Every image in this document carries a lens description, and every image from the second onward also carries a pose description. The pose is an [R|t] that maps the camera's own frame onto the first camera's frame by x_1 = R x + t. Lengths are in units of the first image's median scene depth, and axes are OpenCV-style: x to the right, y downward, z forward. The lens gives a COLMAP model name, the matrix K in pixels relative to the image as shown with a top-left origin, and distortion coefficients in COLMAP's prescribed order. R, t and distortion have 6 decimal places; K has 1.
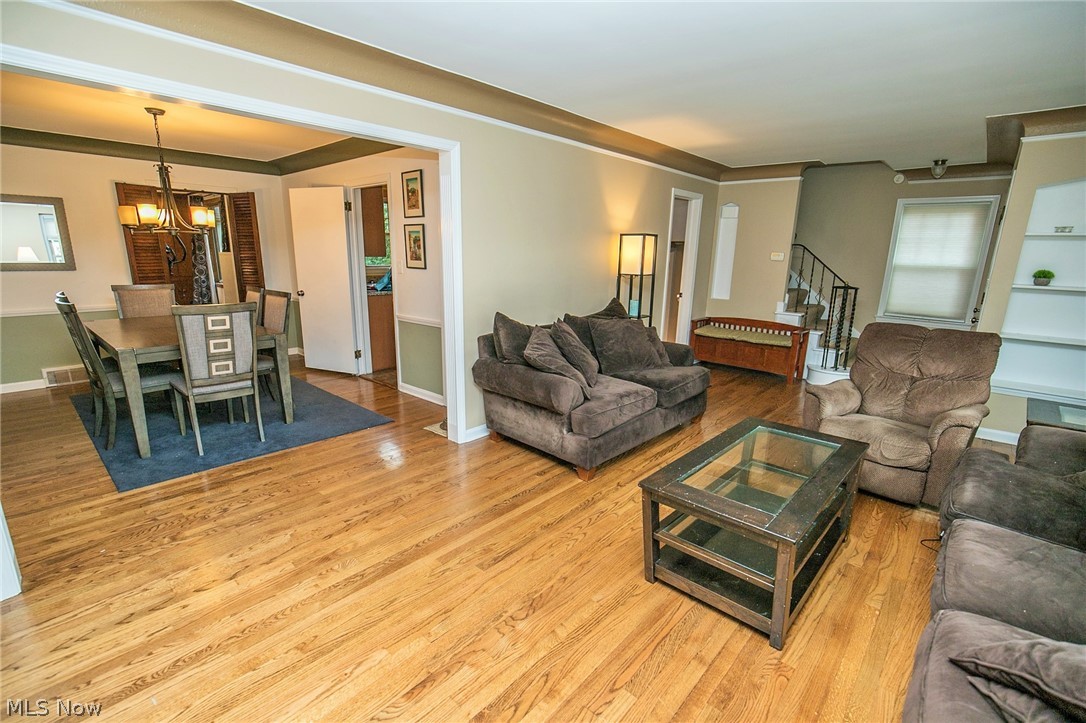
lens RADIAL K [[497.0, 0, 543.0], [0, 497.0, 361.5], [0, 0, 1]] dist [-0.000258, -0.000033]
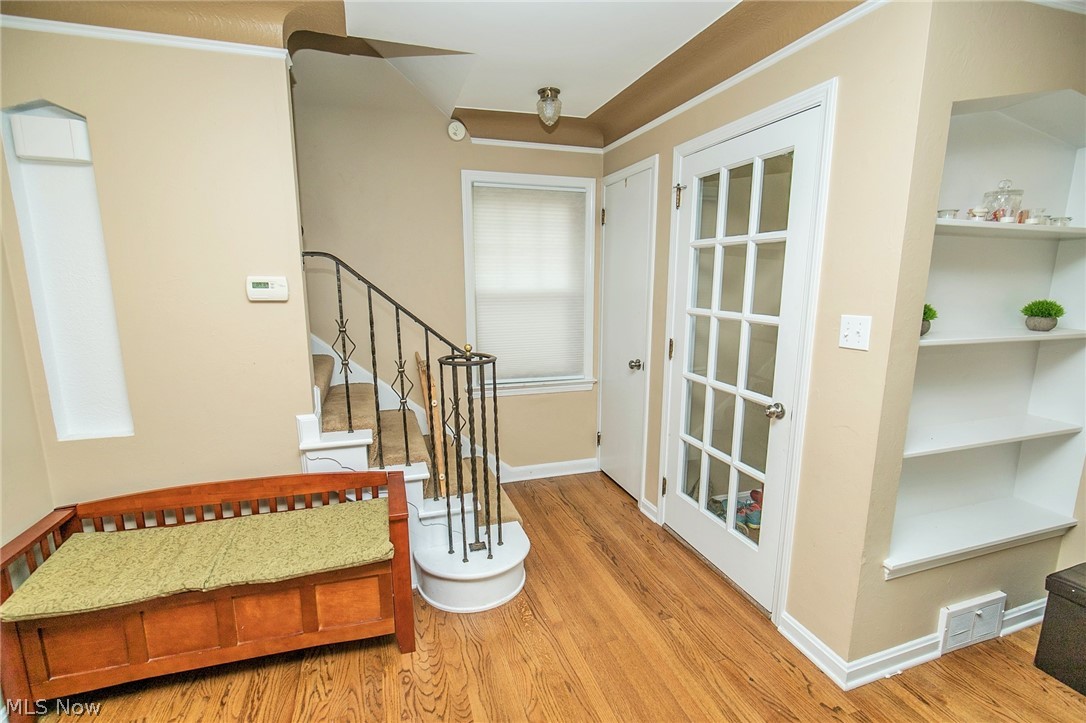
lens RADIAL K [[497.0, 0, 543.0], [0, 497.0, 361.5], [0, 0, 1]] dist [-0.000258, -0.000033]
pose [[0.485156, -0.170298, 0.857684, 0.276594], [0.217757, 0.973481, 0.070114, -0.151500], [-0.846880, 0.152750, 0.509374, 0.702048]]
